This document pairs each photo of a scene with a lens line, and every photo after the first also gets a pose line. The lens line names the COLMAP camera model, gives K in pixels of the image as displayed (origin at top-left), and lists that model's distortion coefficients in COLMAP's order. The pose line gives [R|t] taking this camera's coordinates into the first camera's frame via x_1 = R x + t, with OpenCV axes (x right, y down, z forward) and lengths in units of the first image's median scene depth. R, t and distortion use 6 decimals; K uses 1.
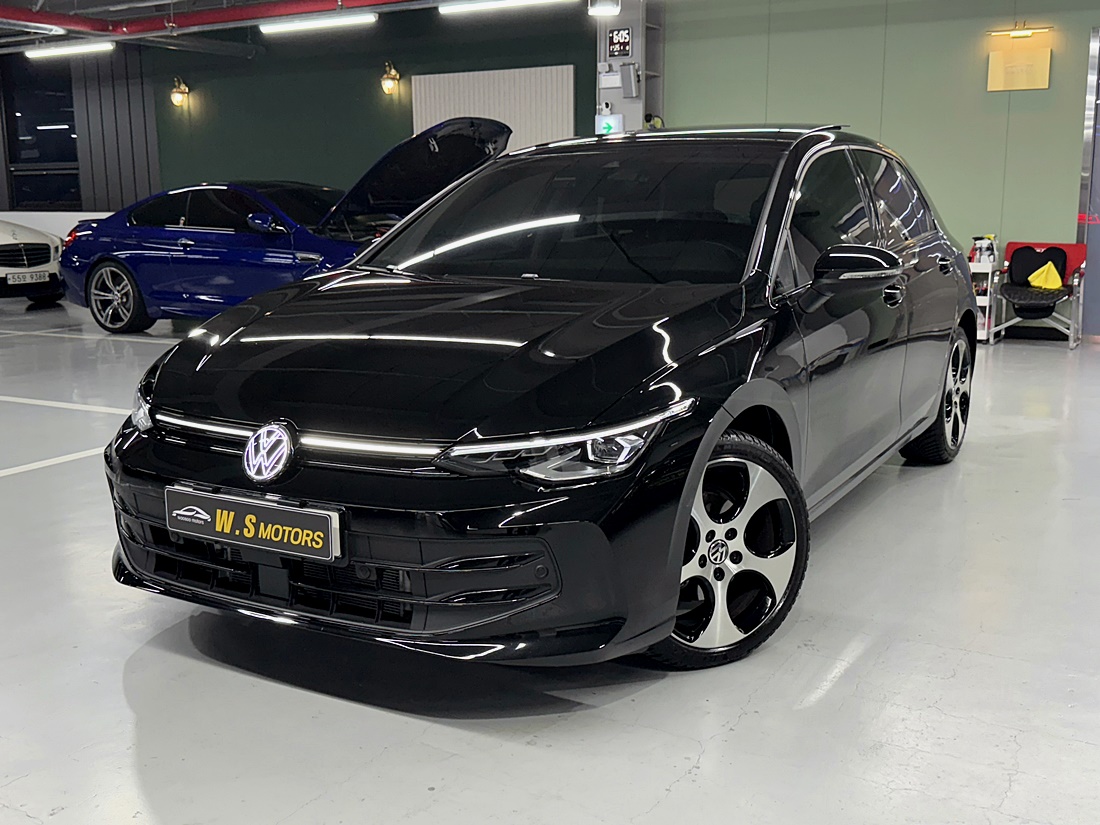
lens RADIAL K [[1123.8, 0, 547.2], [0, 1123.8, 415.7], [0, 0, 1]] dist [0.049359, 0.000000]
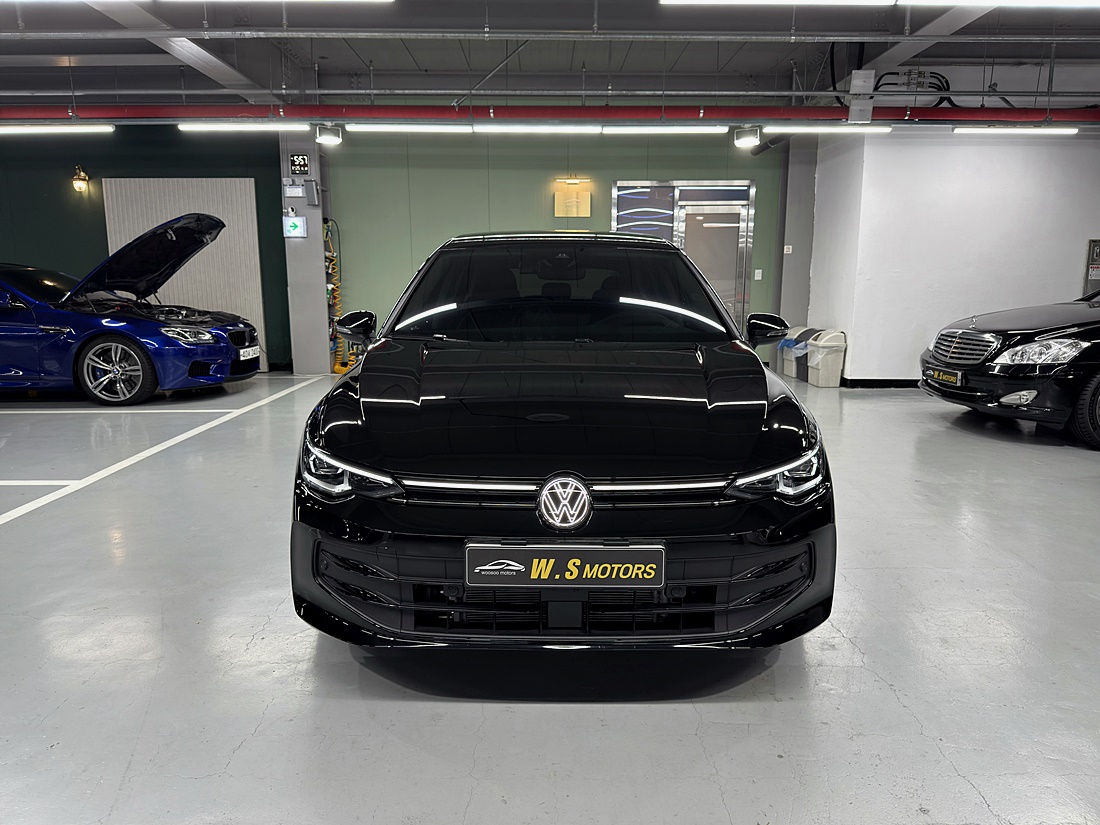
lens RADIAL K [[770.6, 0, 551.9], [0, 770.6, 412.1], [0, 0, 1]] dist [-0.006419, -0.019462]
pose [[0.874273, -0.071373, 0.480158, -0.622102], [0.081793, 0.996649, -0.000782, -0.057465], [-0.478494, 0.039957, 0.877181, 0.323940]]
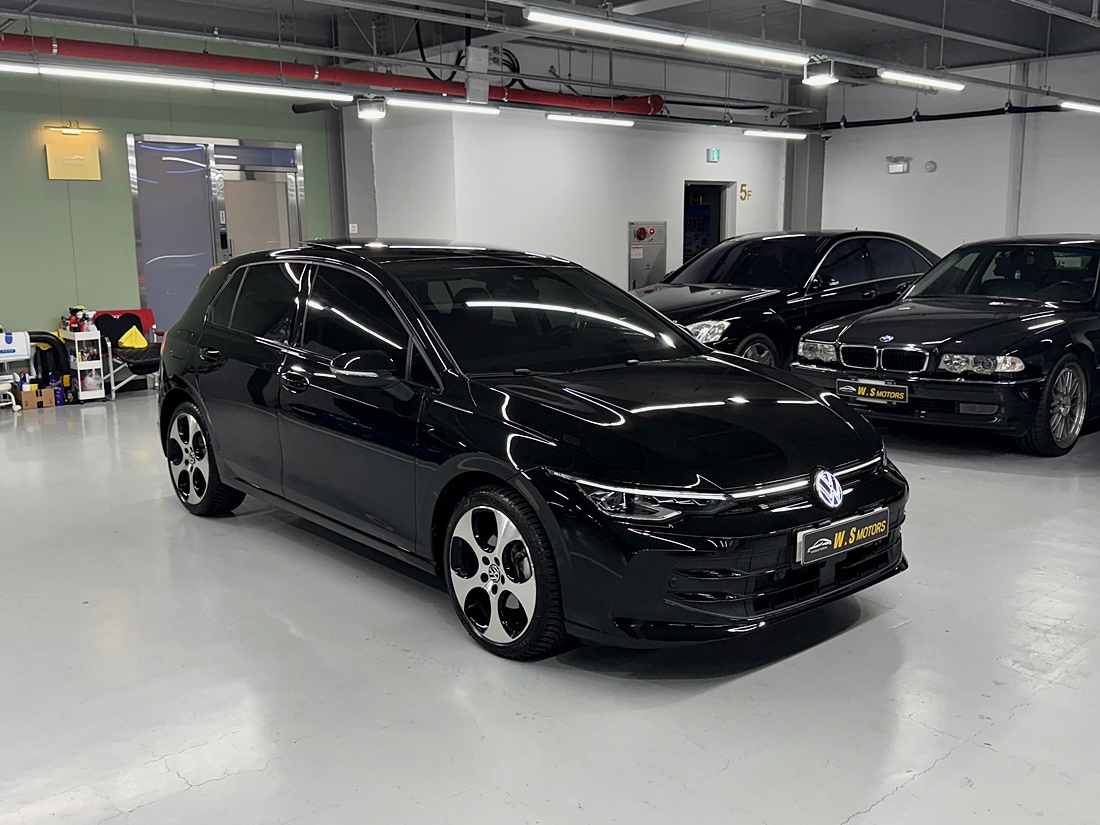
lens RADIAL K [[1041.8, 0, 554.2], [0, 1041.8, 415.7], [0, 0, 1]] dist [-0.040575, 0.000000]
pose [[0.332211, -0.149058, 0.931353, -1.615546], [0.176513, 0.979814, 0.093852, -0.251468], [-0.926542, 0.133217, 0.351815, 0.838998]]
